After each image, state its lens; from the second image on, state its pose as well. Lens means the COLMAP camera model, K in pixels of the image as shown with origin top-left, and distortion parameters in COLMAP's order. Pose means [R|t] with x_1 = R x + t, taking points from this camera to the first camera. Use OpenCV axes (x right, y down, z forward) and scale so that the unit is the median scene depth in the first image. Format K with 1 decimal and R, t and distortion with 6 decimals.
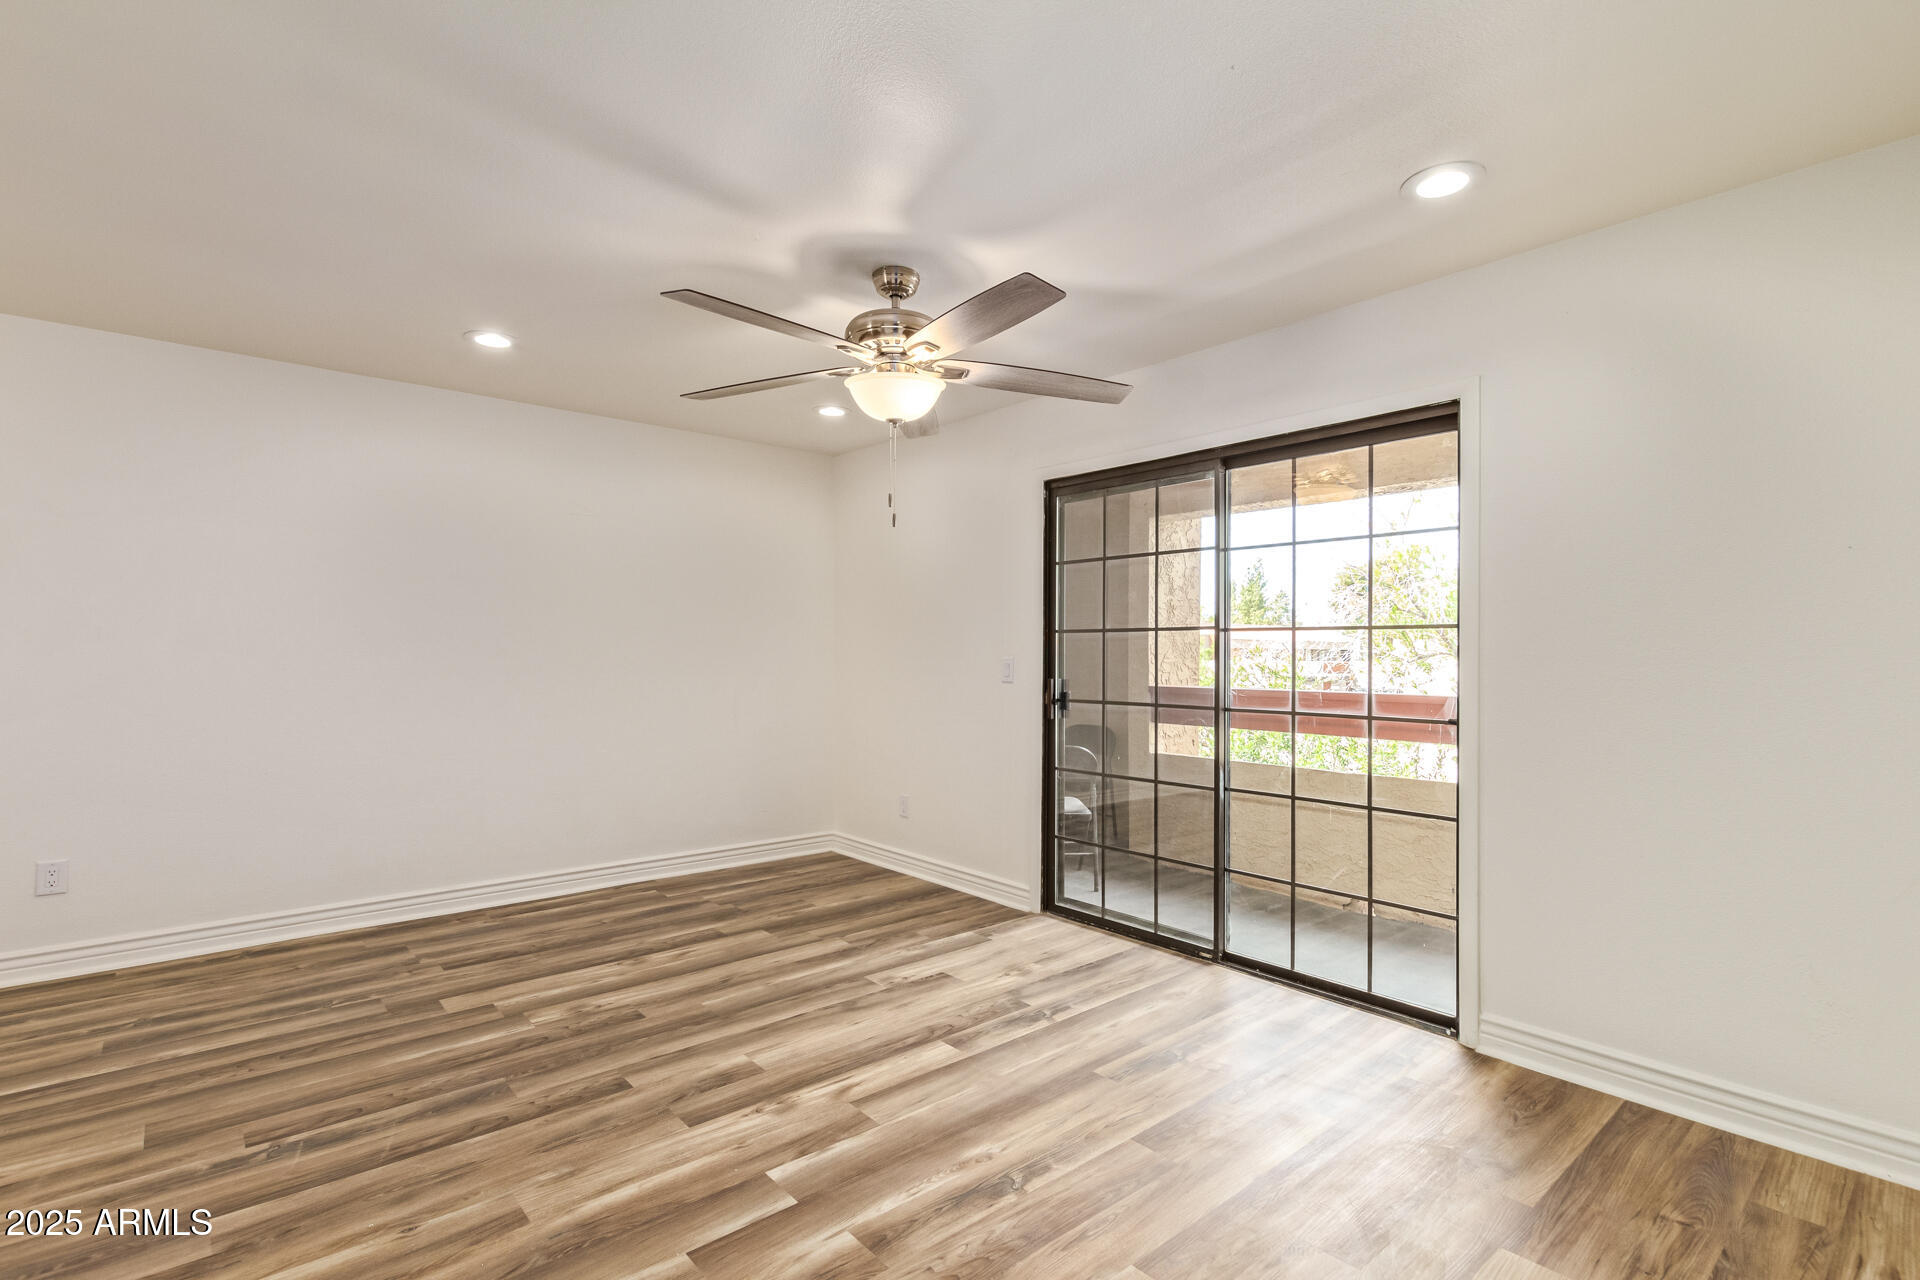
lens RADIAL K [[885.0, 0, 986.5], [0, 885.0, 629.6], [0, 0, 1]] dist [-0.002689, -0.001124]
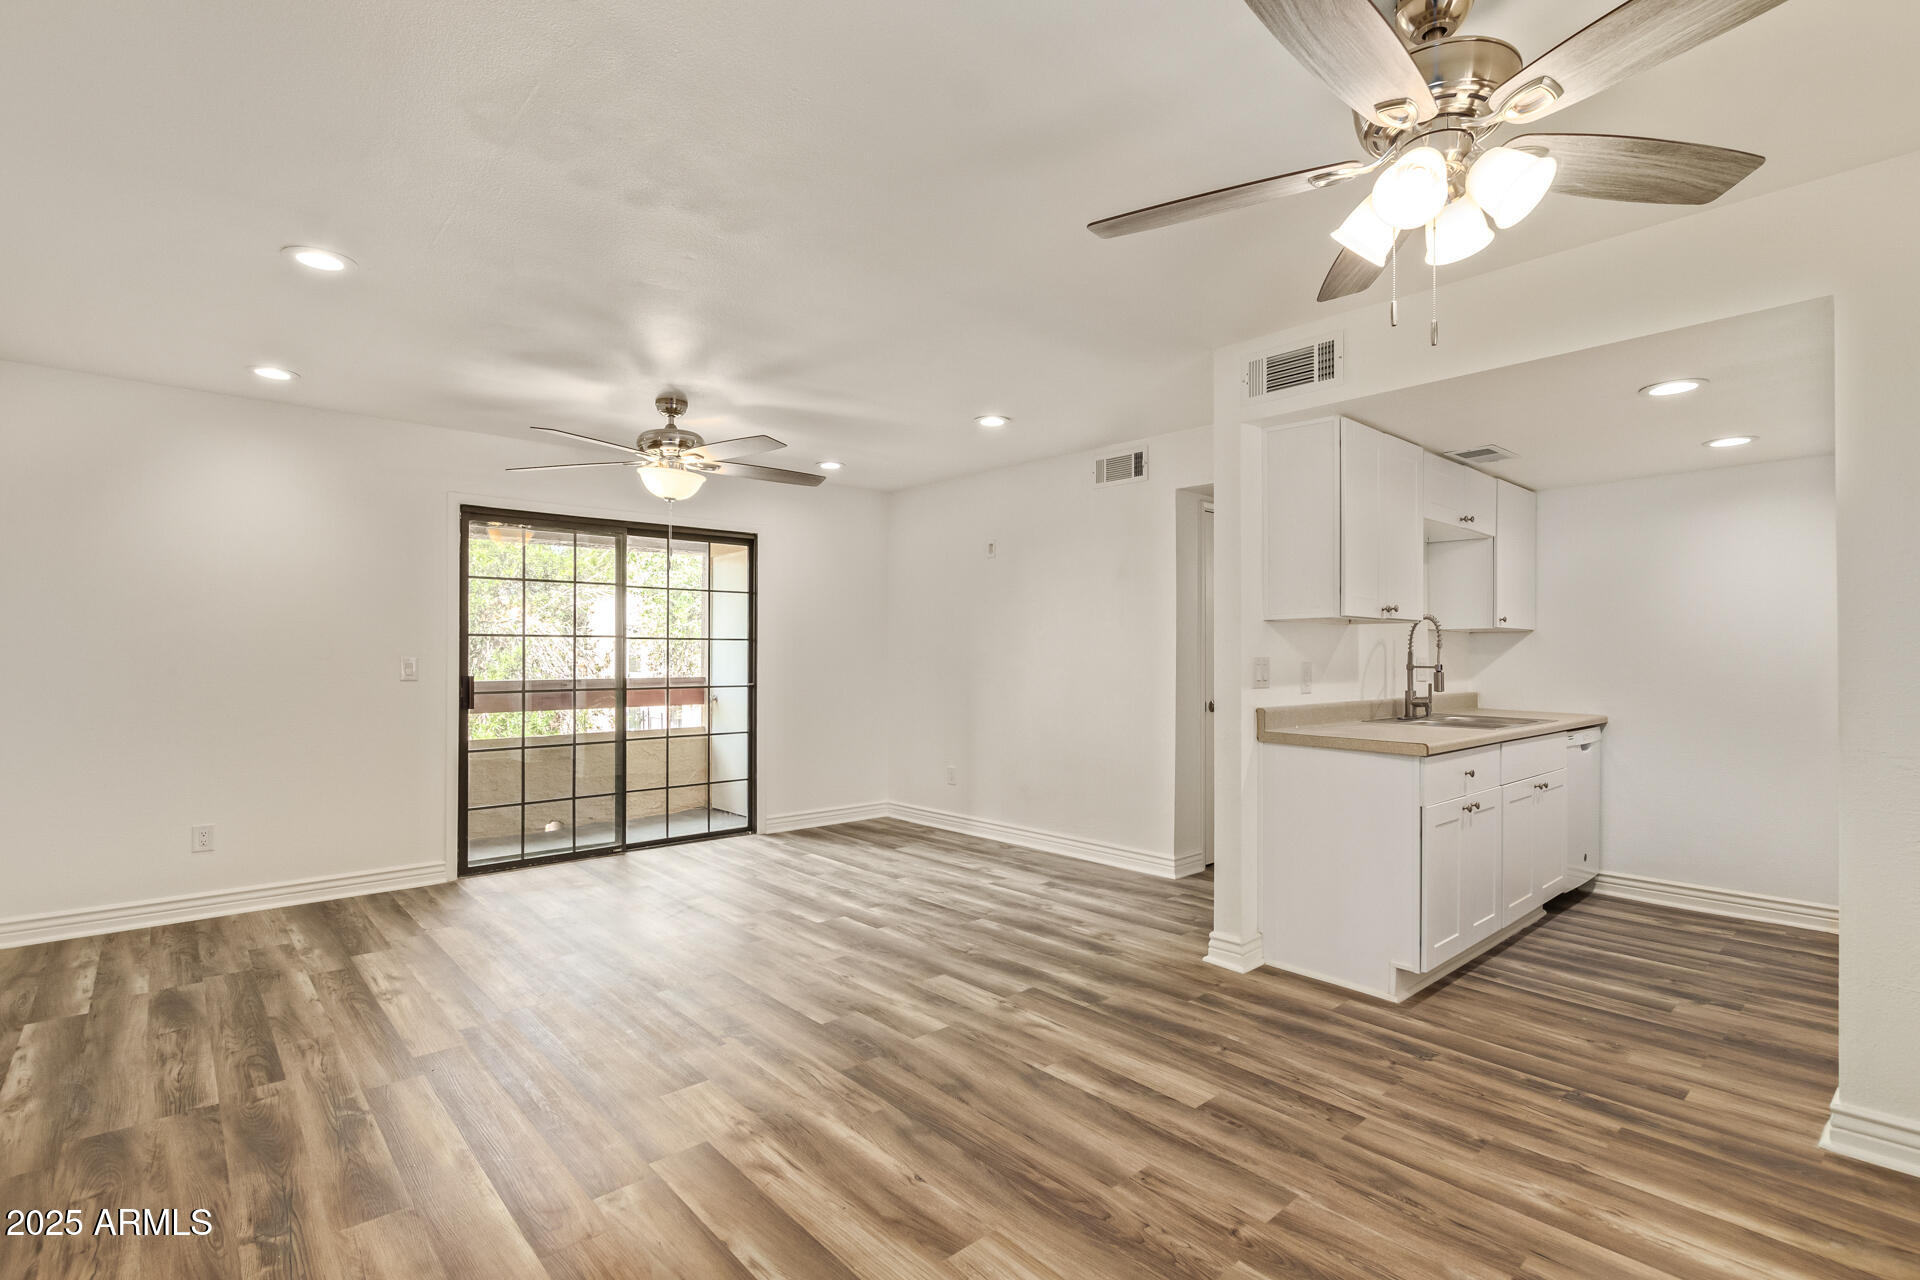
lens RADIAL K [[899.8, 0, 959.2], [0, 899.8, 649.0], [0, 0, 1]] dist [0.000984, -0.000131]
pose [[0.006231, -0.002304, 0.999978, -1.498912], [-0.028104, 0.999602, 0.002478, -0.002613], [-0.999586, -0.028119, 0.006164, 0.463694]]
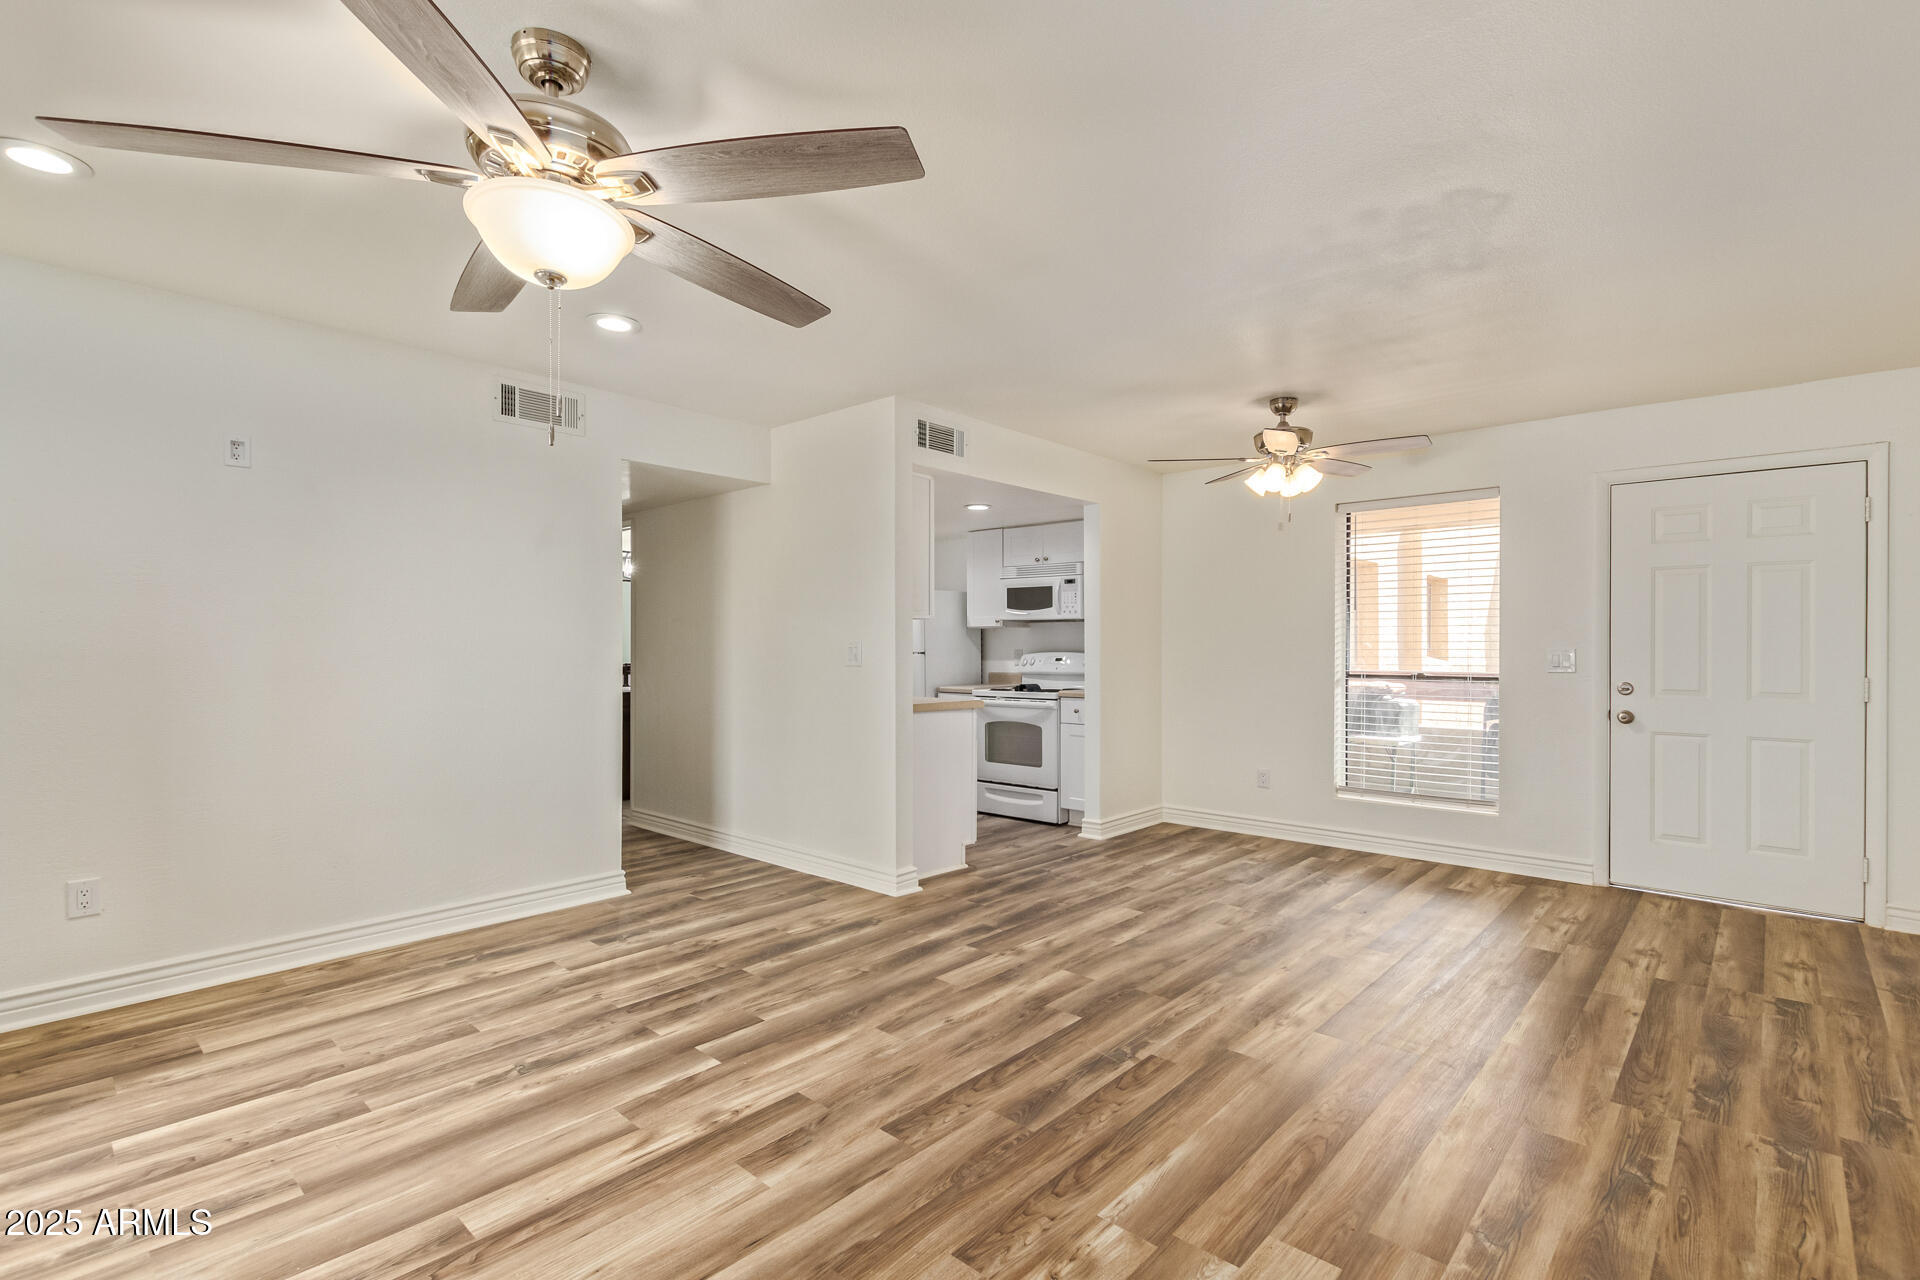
lens RADIAL K [[880.8, 0, 972.2], [0, 880.8, 648.6], [0, 0, 1]] dist [-0.000123, 0.000205]
pose [[-0.994914, -0.008411, -0.100373, -0.319234], [-0.006181, 0.999728, -0.022509, 0.031899], [0.100535, -0.021774, -0.994695, 1.543805]]
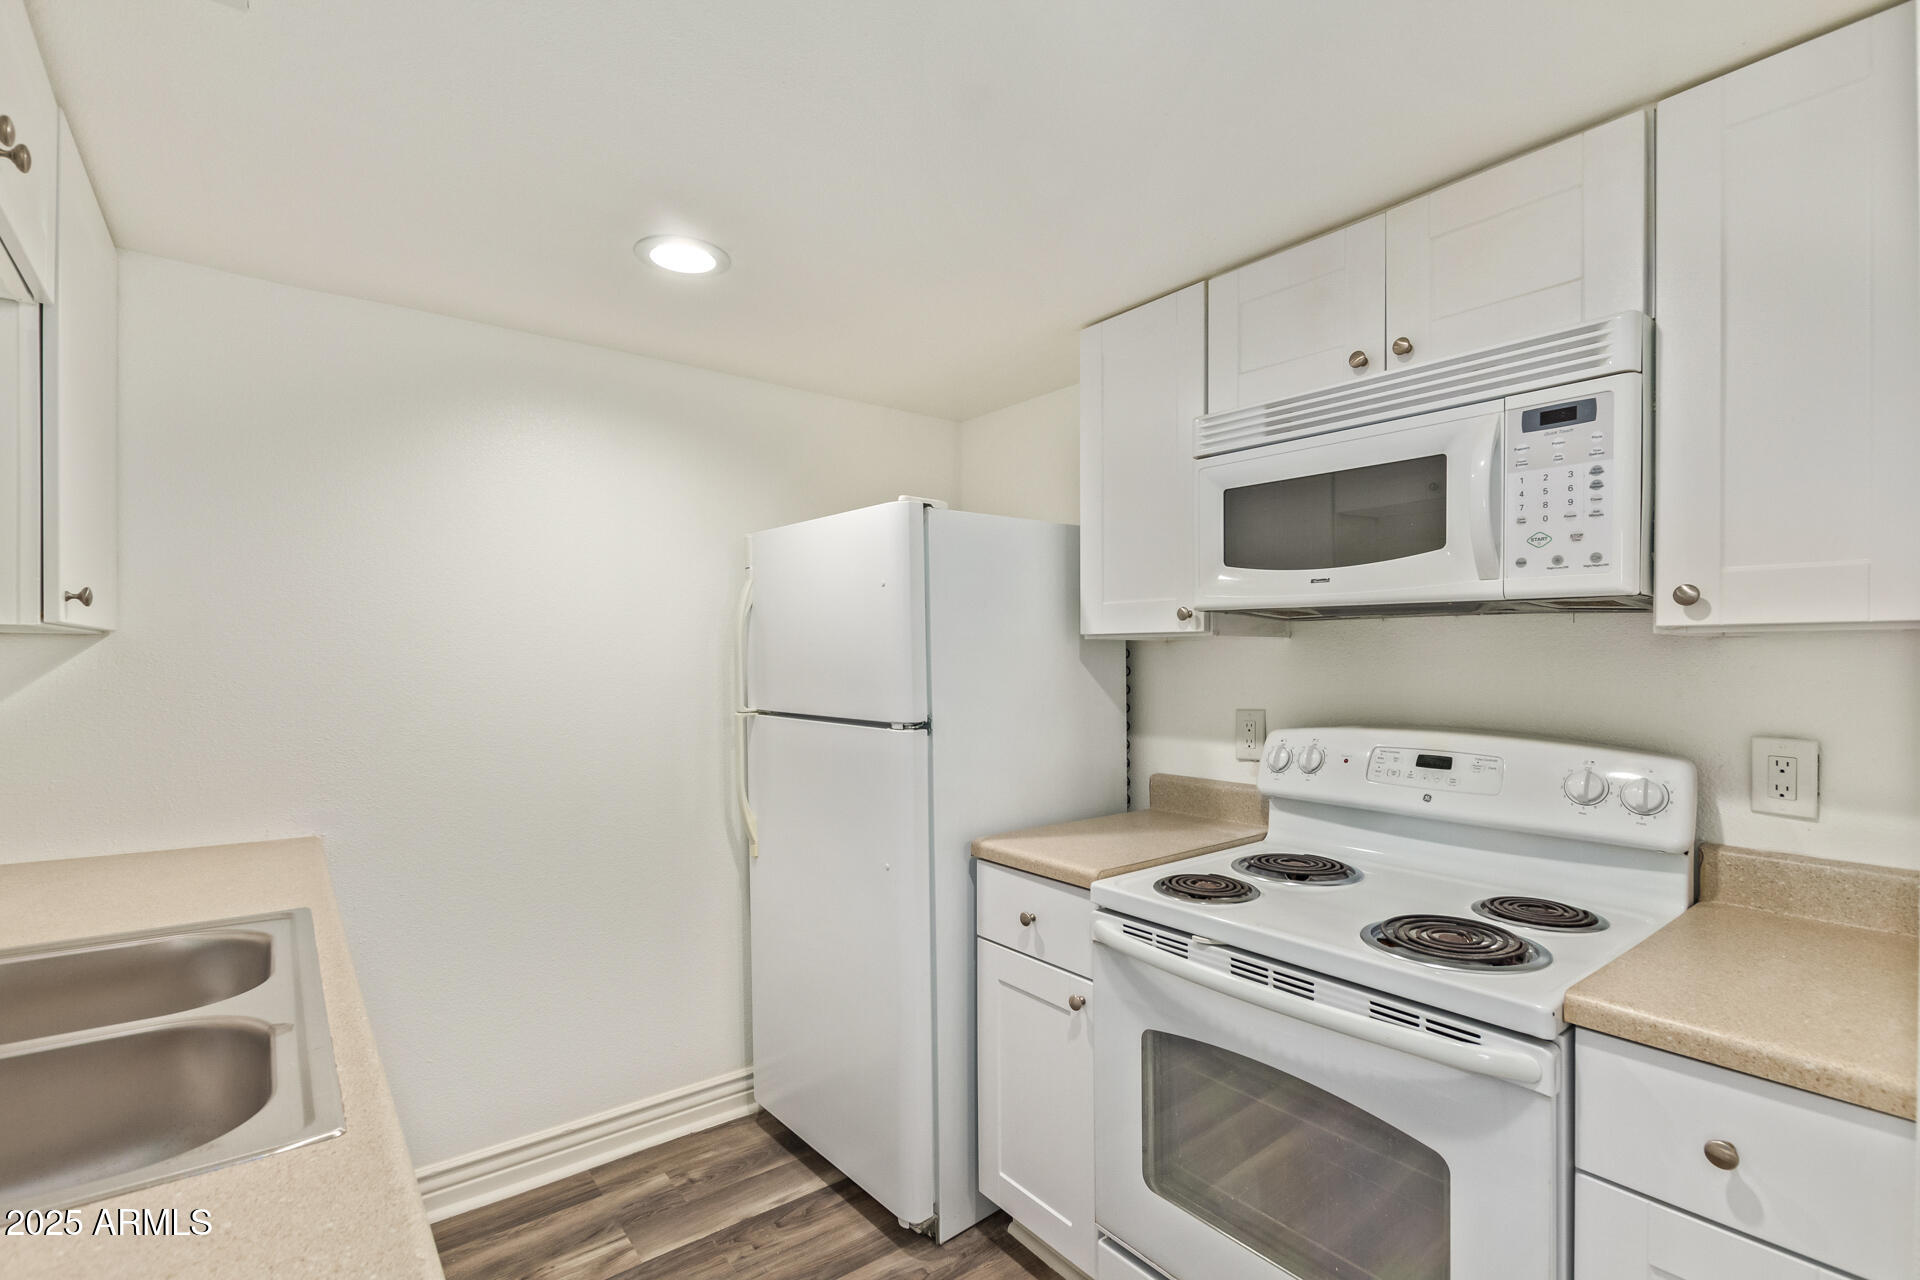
lens RADIAL K [[880.8, 0, 972.2], [0, 880.8, 648.6], [0, 0, 1]] dist [-0.000123, 0.000205]
pose [[-0.997821, -0.008548, 0.065422, -0.493574], [-0.010321, 0.999587, -0.026805, -0.043865], [-0.065166, -0.027422, -0.997498, -0.008212]]
